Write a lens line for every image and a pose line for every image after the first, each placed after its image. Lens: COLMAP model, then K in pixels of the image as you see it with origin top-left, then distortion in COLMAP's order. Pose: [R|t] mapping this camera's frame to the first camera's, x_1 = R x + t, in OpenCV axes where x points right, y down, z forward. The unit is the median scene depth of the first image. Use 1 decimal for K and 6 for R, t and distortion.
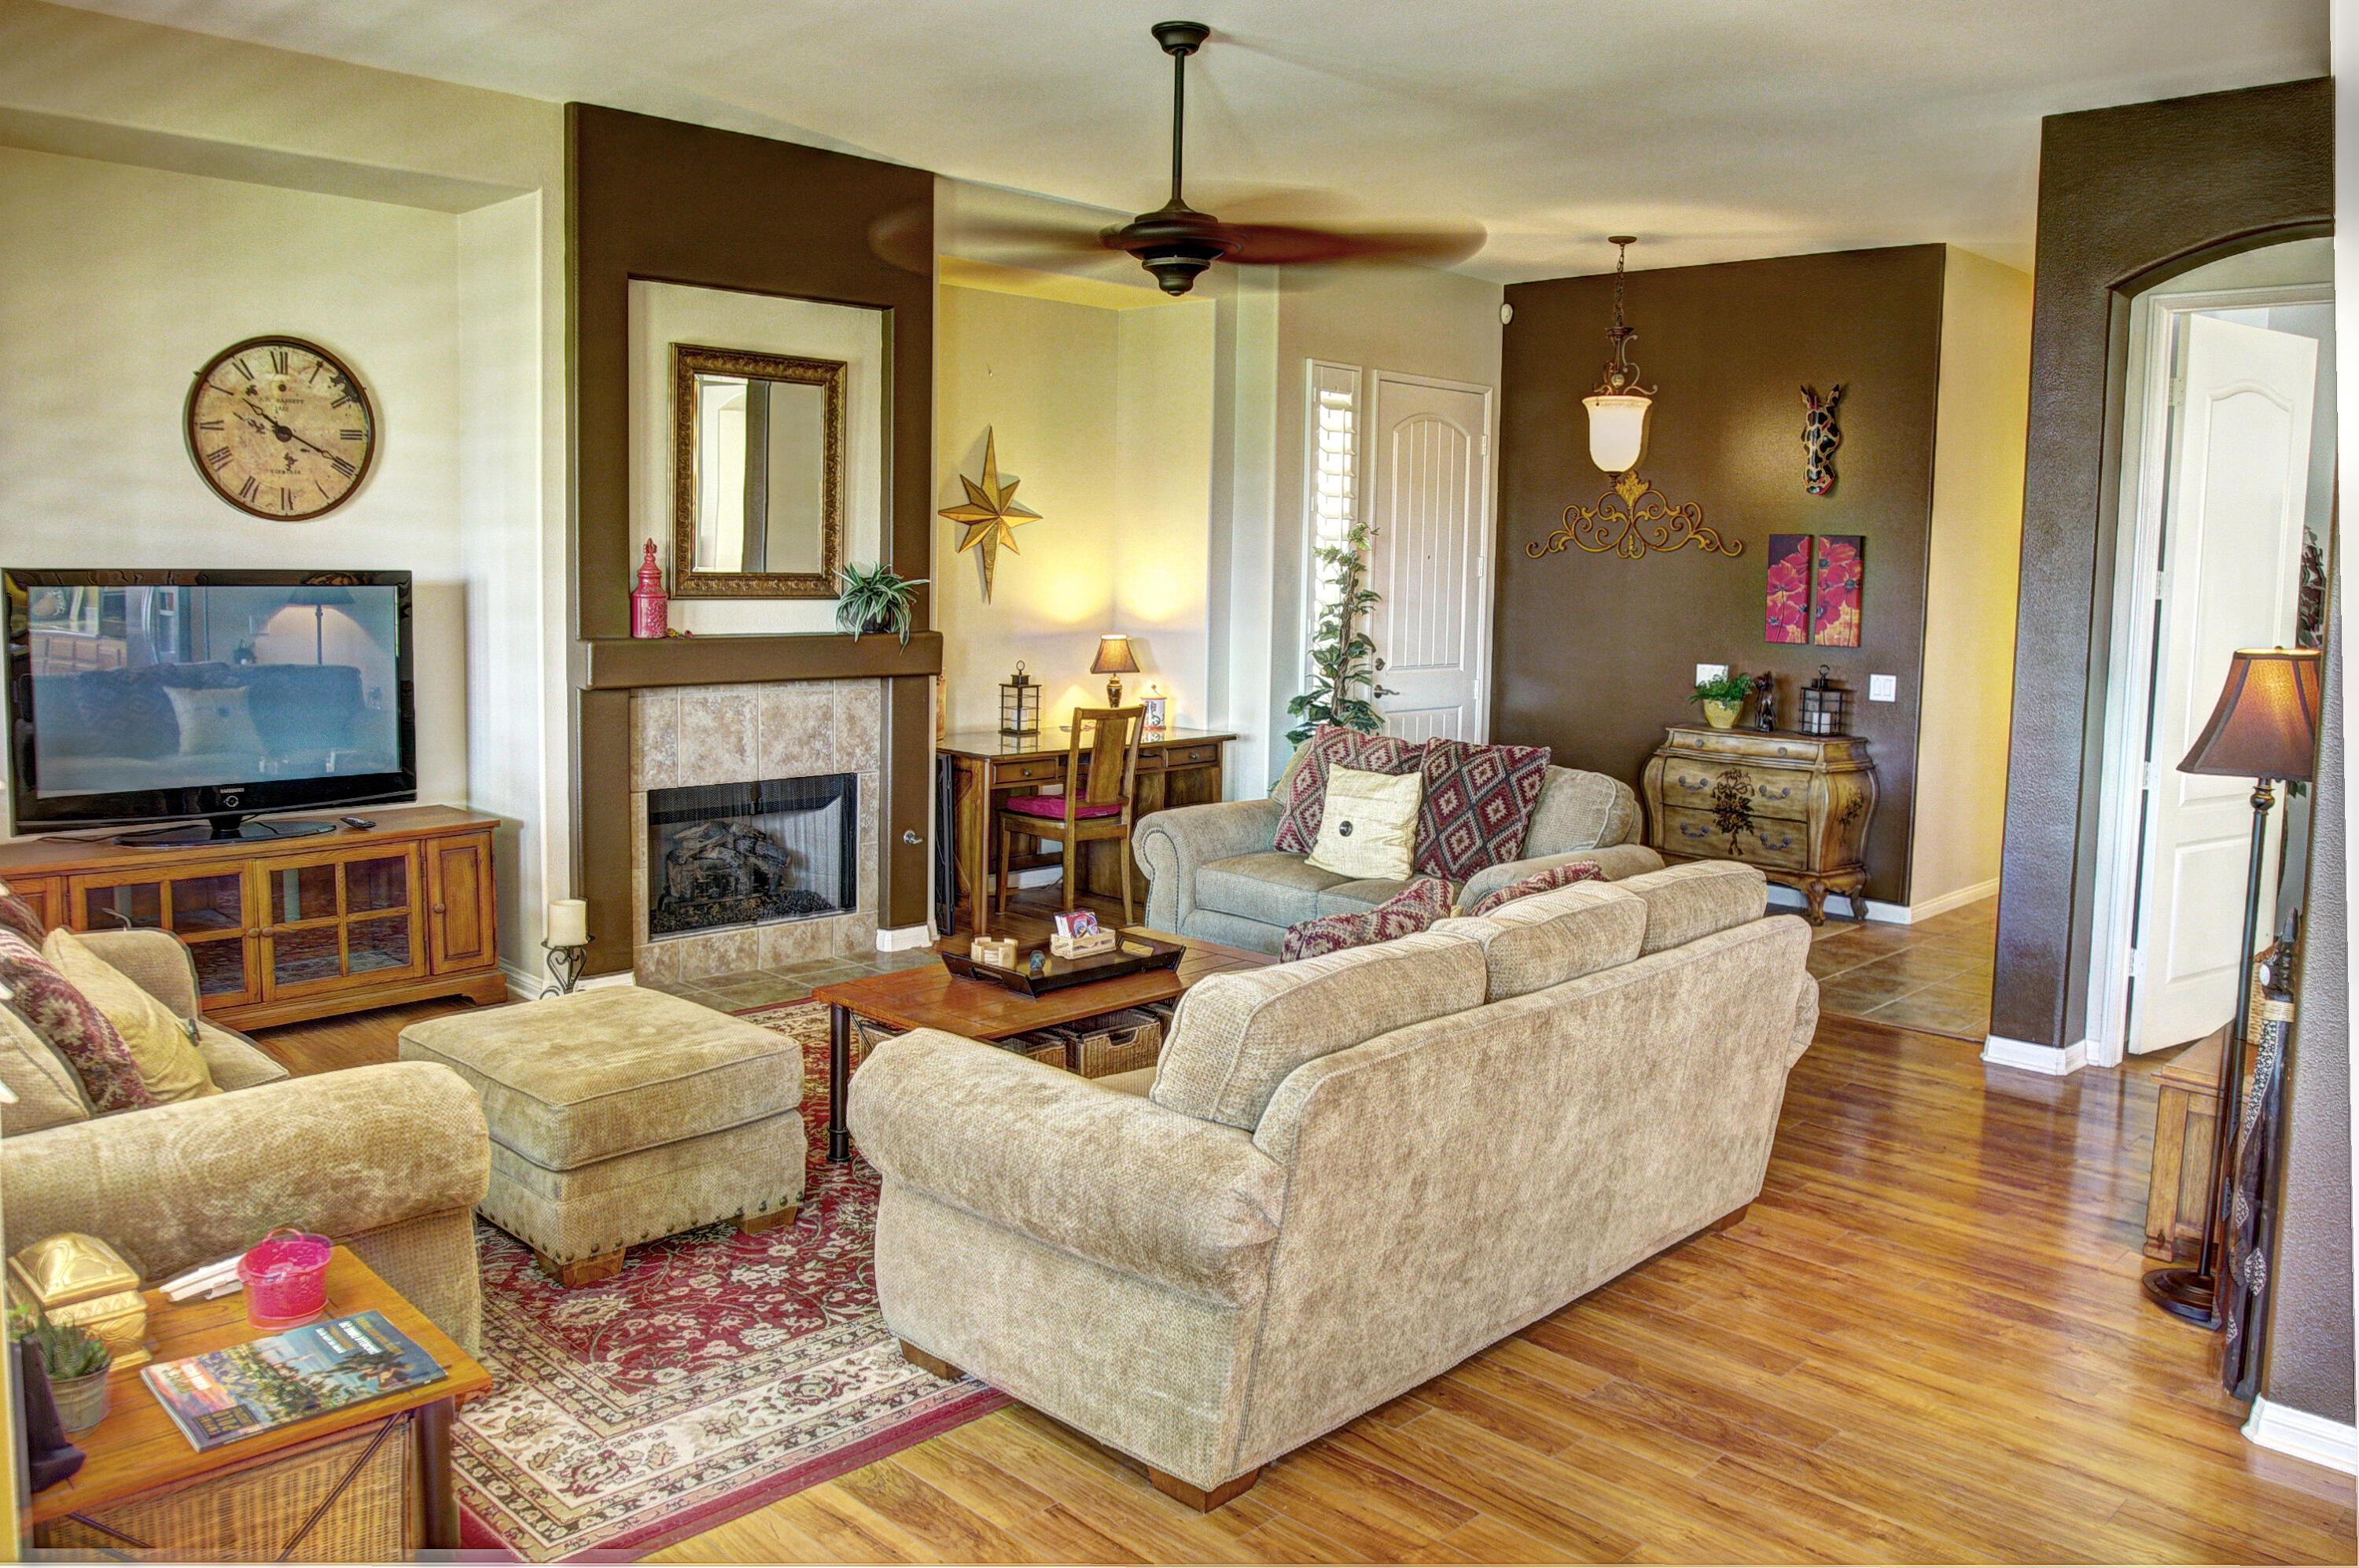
lens RADIAL K [[1777.3, 0, 1142.7], [0, 1777.3, 749.8], [0, 0, 1]] dist [-0.066687, 0.035439]
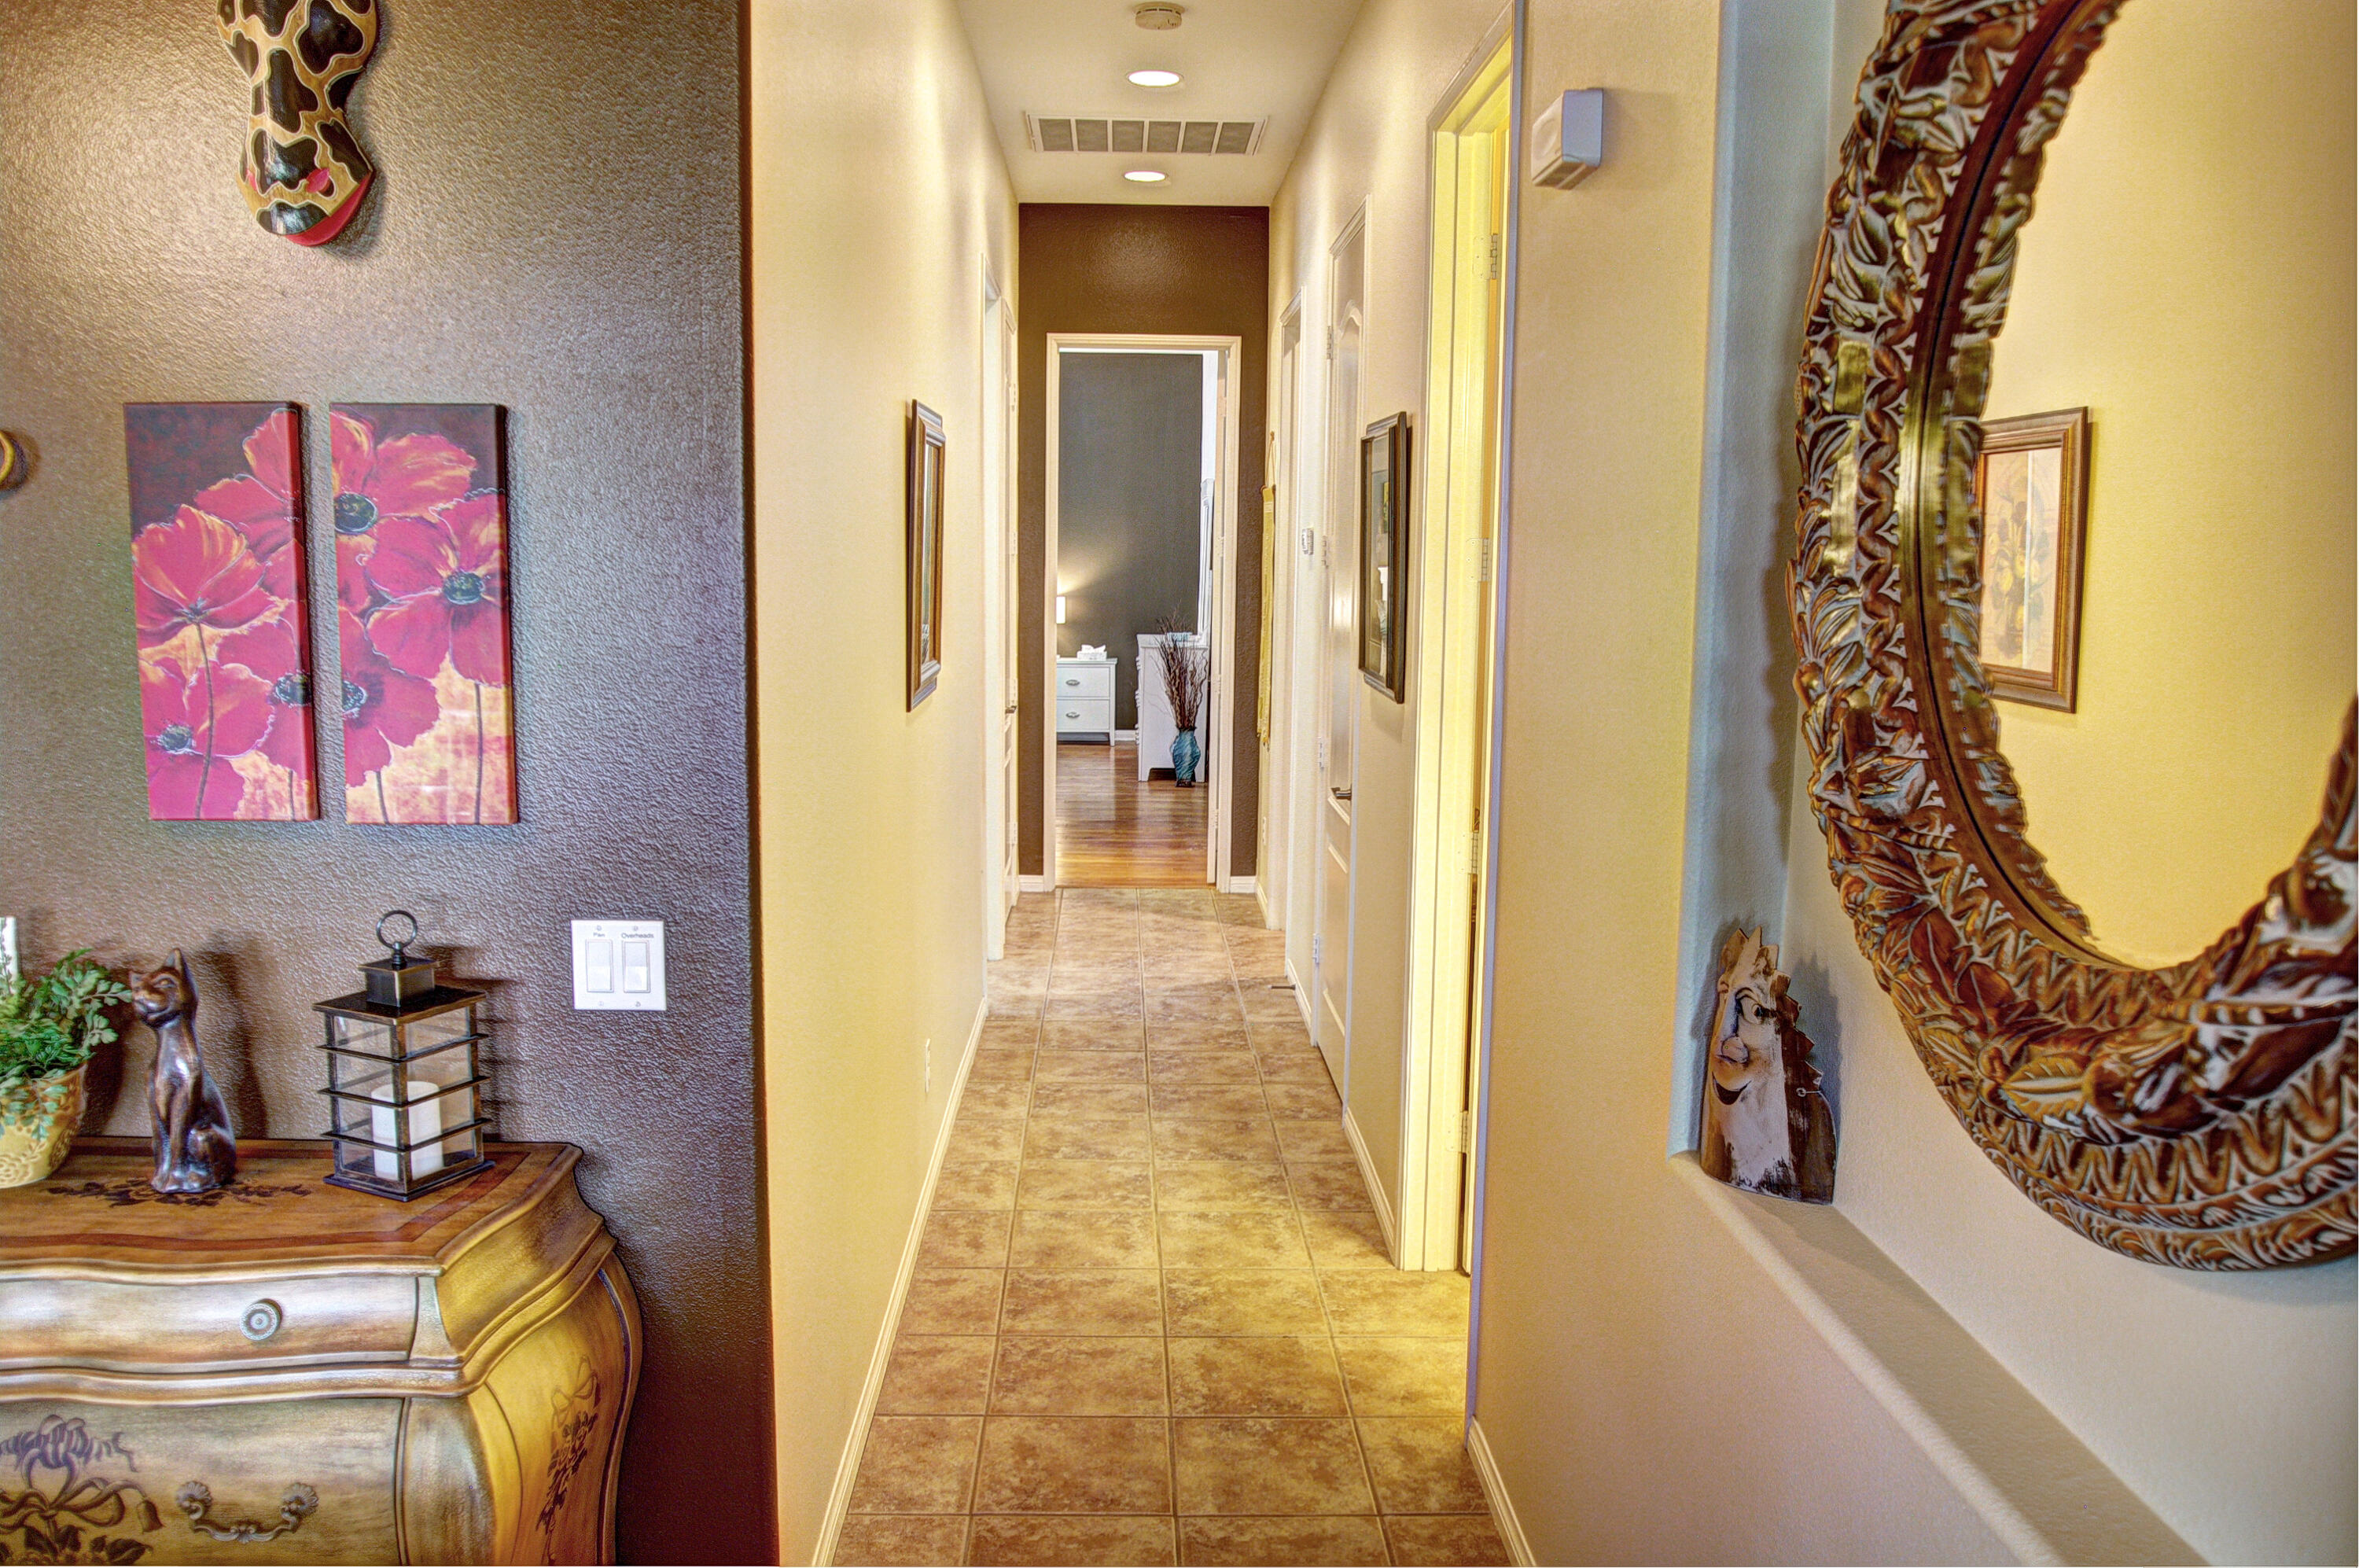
lens RADIAL K [[1777.3, 0, 1178.8], [0, 1777.3, 802.5], [0, 0, 1]] dist [-0.066687, 0.035439]
pose [[0.670499, -0.095530, 0.735734, 0.276632], [0.086761, 0.994968, 0.050122, -0.066400], [-0.736820, 0.030226, 0.675413, 0.742872]]
